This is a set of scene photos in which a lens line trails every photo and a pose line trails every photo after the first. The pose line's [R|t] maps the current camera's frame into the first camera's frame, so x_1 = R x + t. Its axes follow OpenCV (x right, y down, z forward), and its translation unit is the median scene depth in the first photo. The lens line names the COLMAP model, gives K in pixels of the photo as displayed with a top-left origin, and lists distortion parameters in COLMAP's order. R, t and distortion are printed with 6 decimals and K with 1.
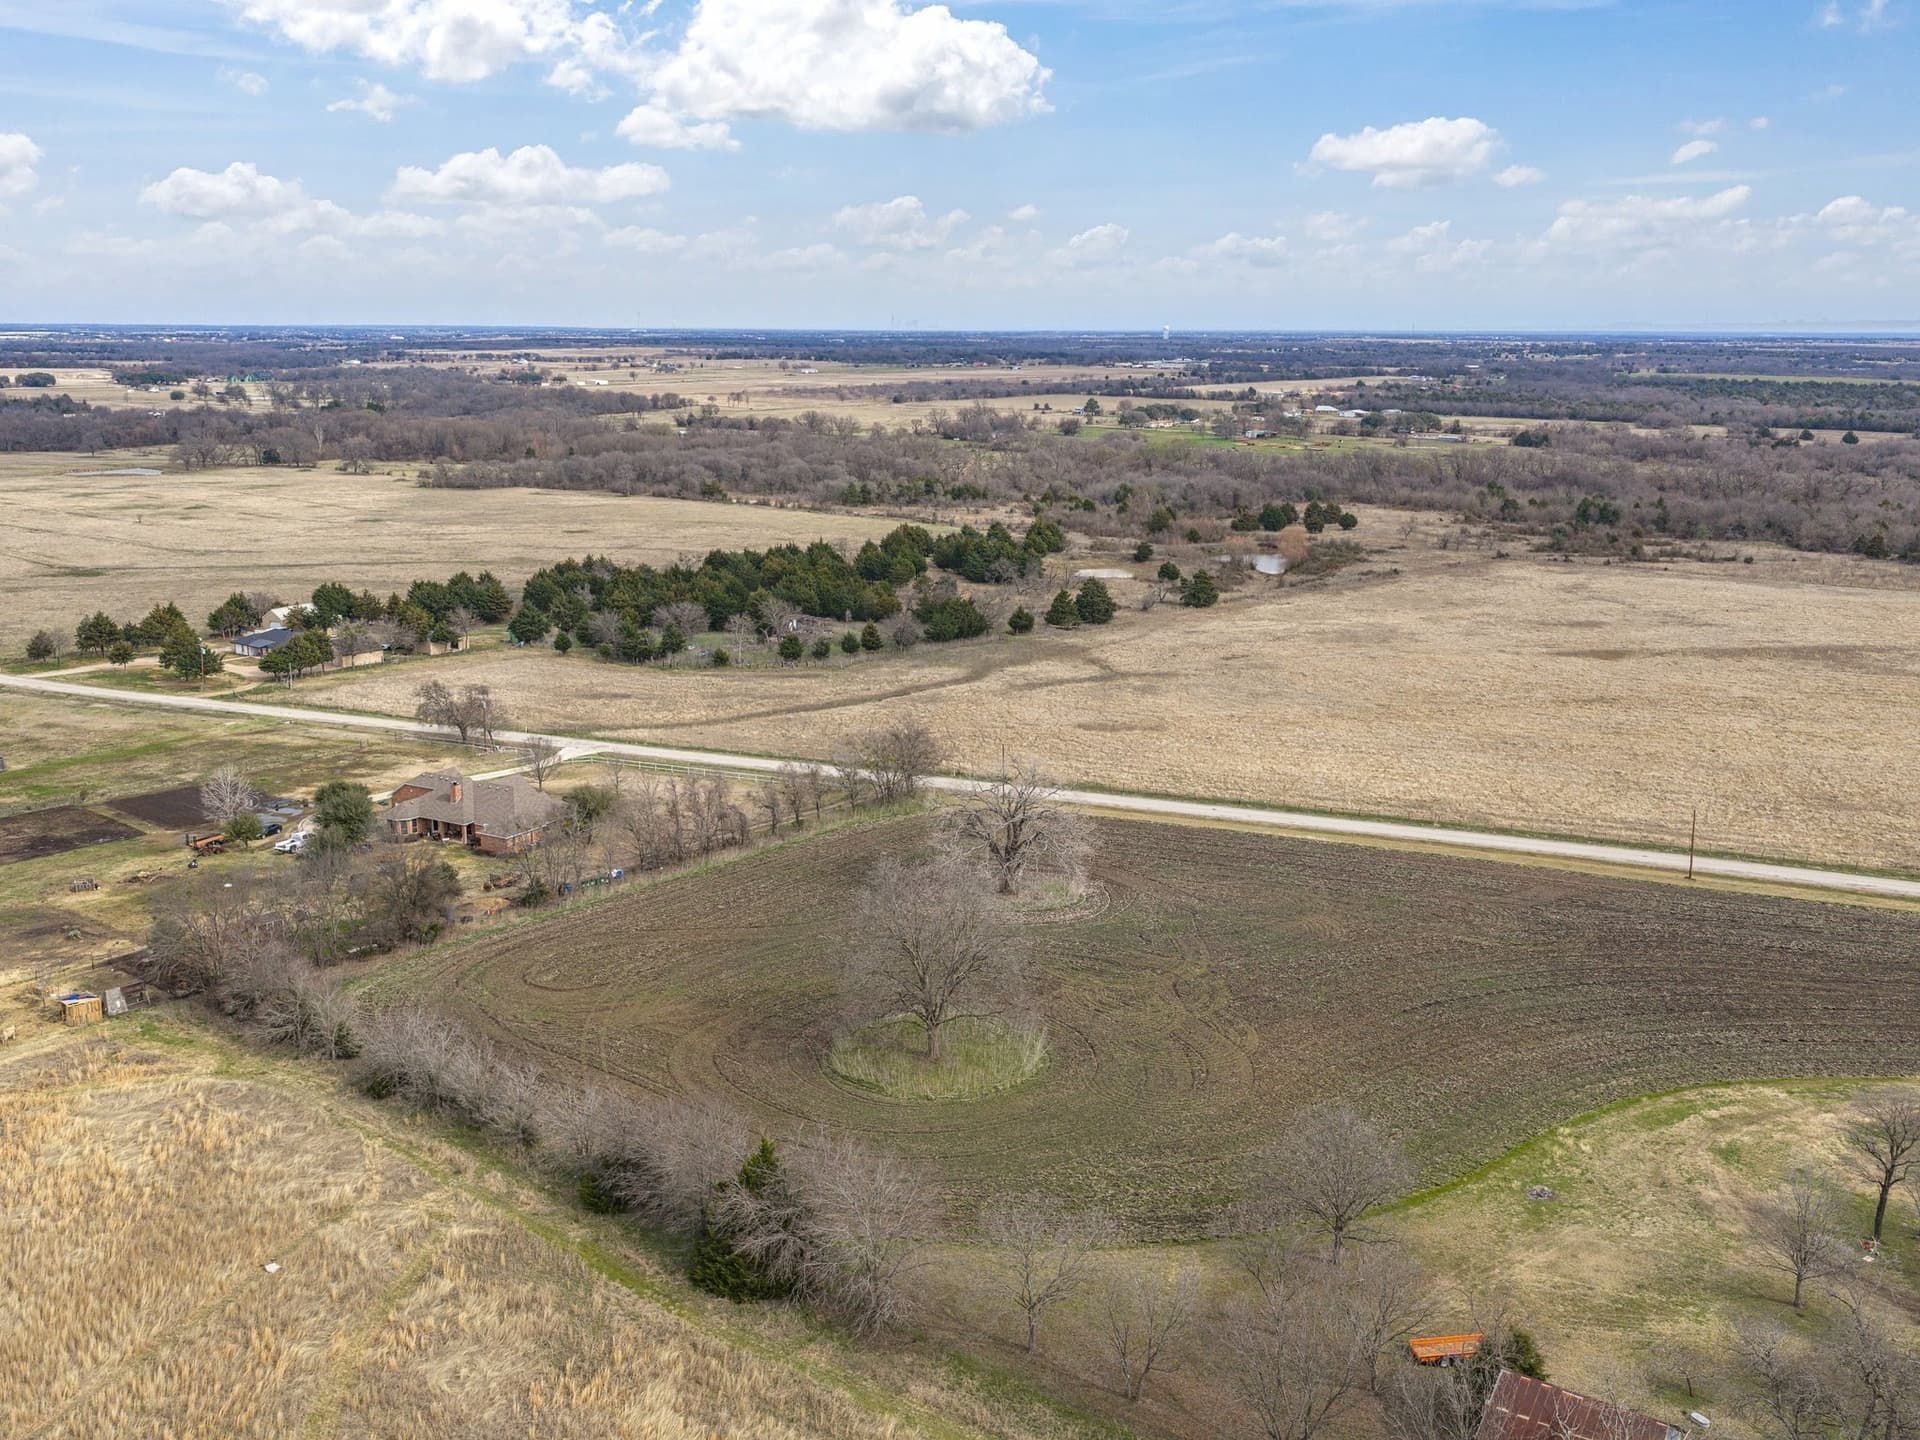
lens RADIAL K [[1779.5, 0, 961.9], [0, 1779.5, 727.2], [0, 0, 1]] dist [0.034366, -0.079739]
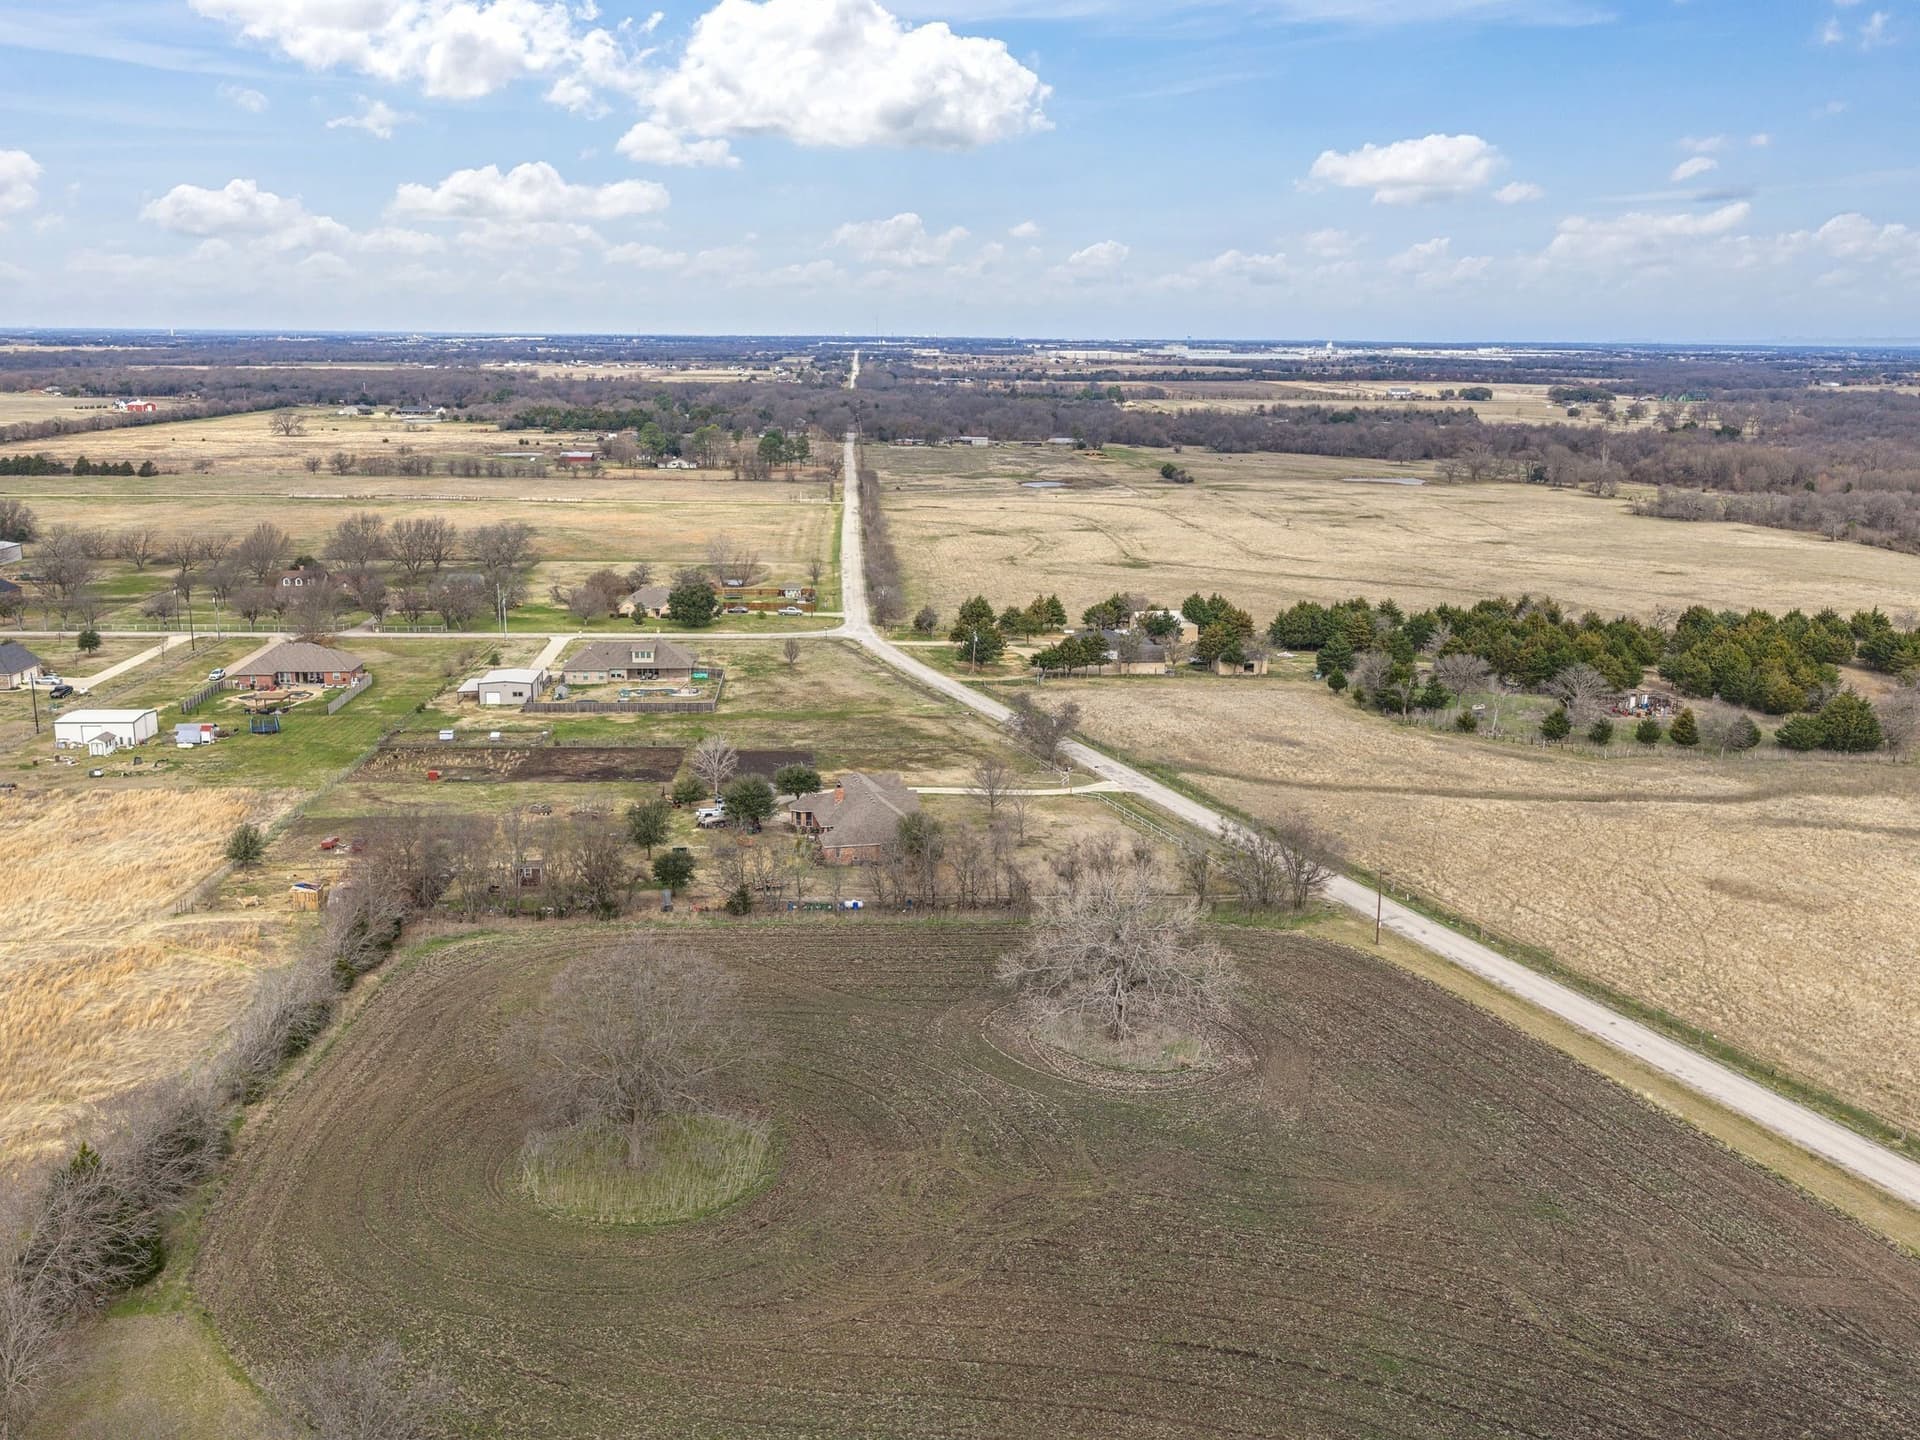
lens RADIAL K [[1779.5, 0, 961.9], [0, 1779.5, 727.2], [0, 0, 1]] dist [0.034366, -0.079739]
pose [[0.688913, 0.157098, -0.707615, 0.415029], [-0.164480, 0.984646, 0.058469, -0.062287], [0.705936, 0.076109, 0.704175, 0.282965]]
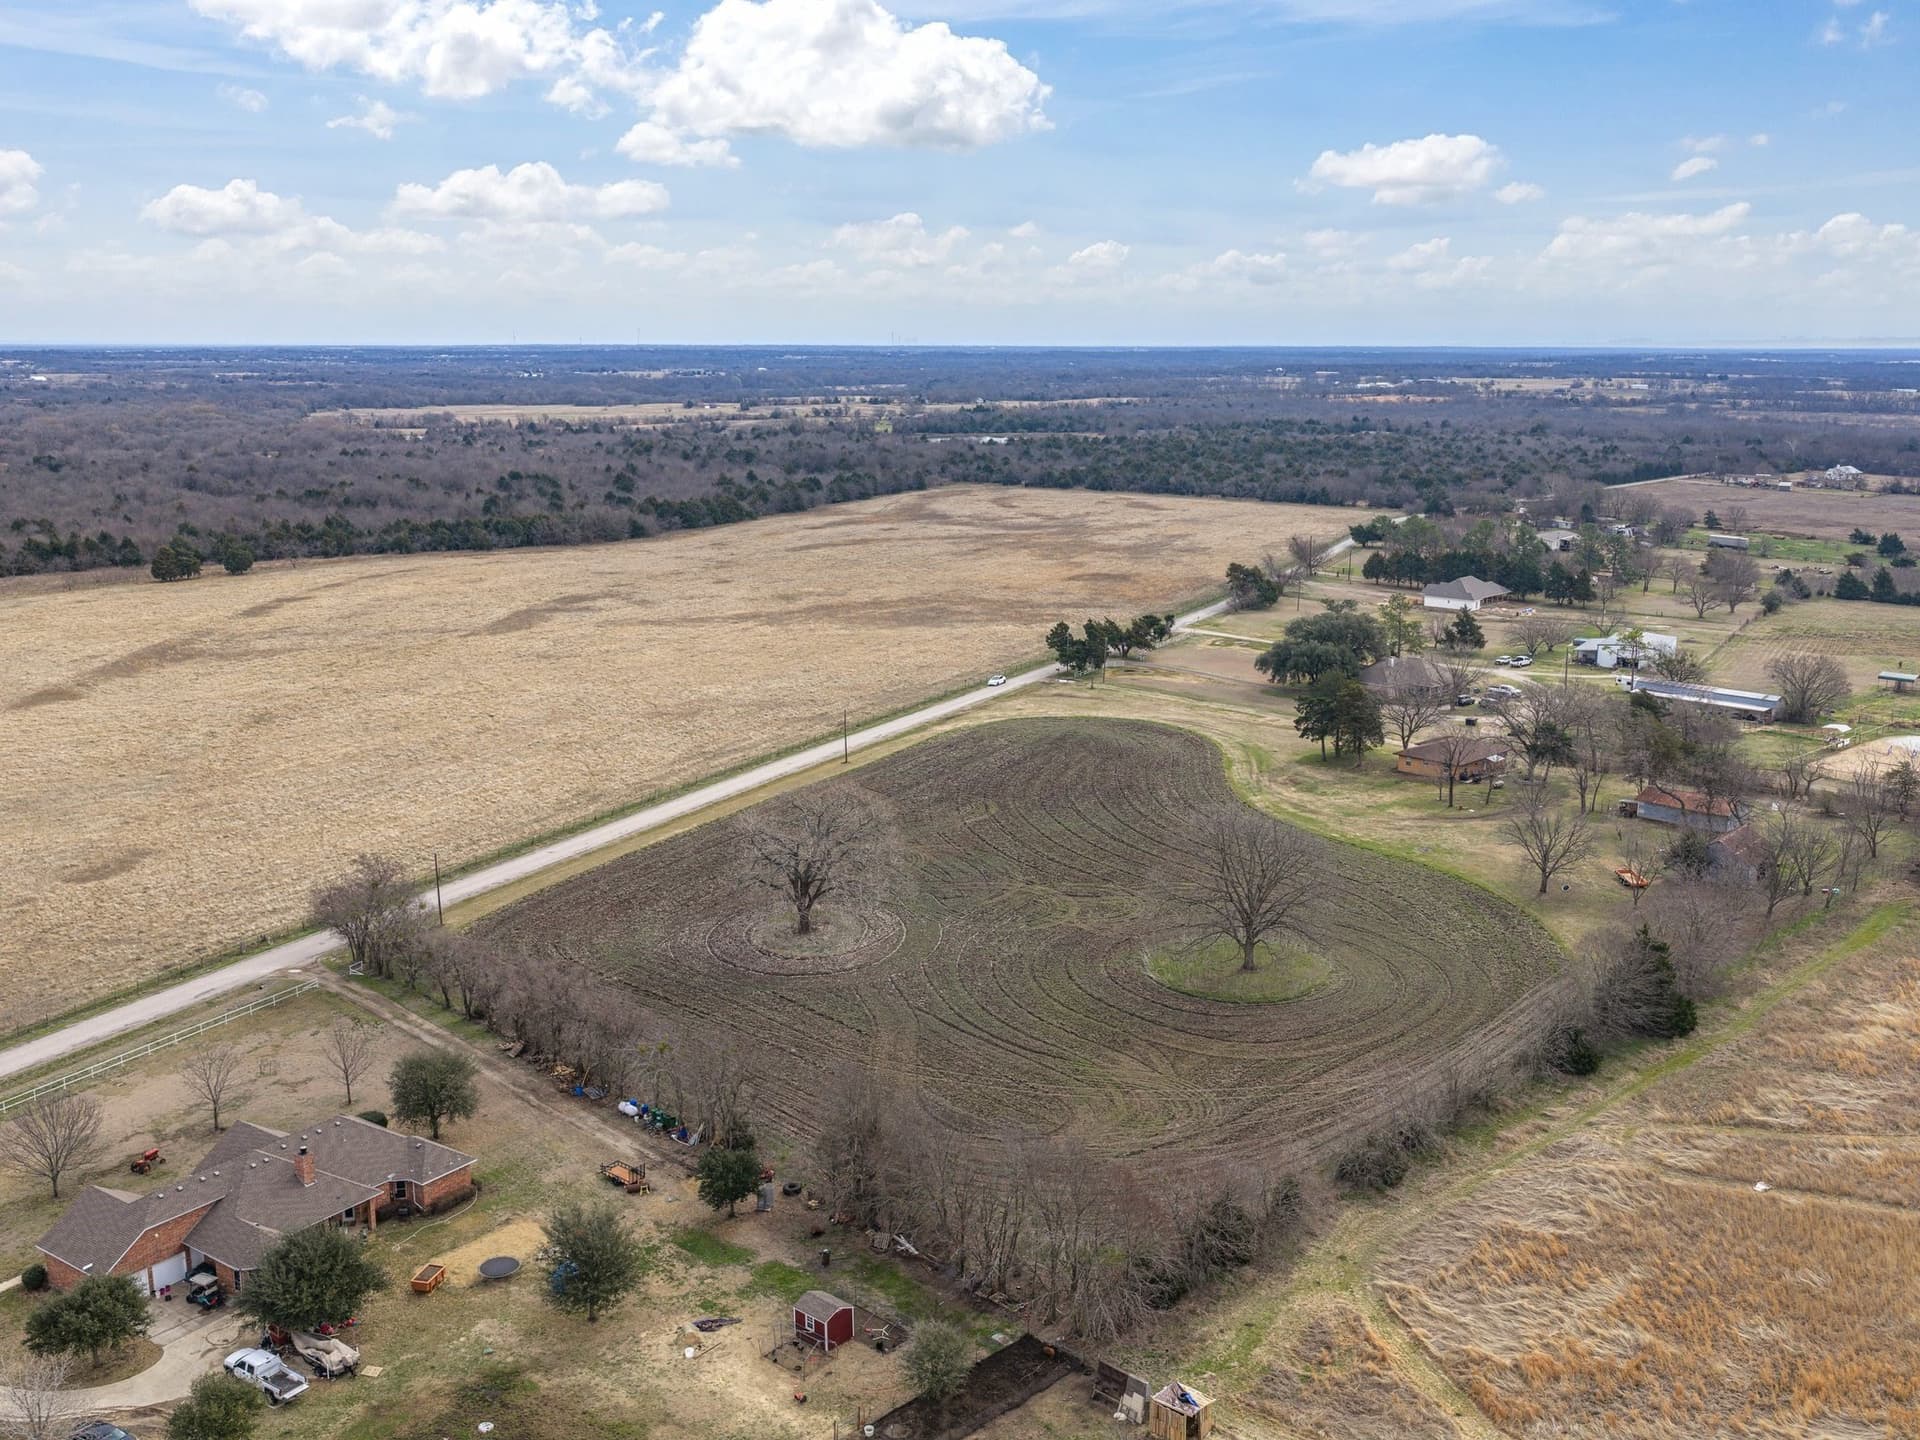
lens RADIAL K [[1779.5, 0, 961.9], [0, 1779.5, 727.2], [0, 0, 1]] dist [0.034366, -0.079739]
pose [[0.080056, -0.213610, 0.973633, -0.679557], [0.217393, 0.956997, 0.192086, -0.137933], [-0.972796, 0.196284, 0.123051, 0.603987]]
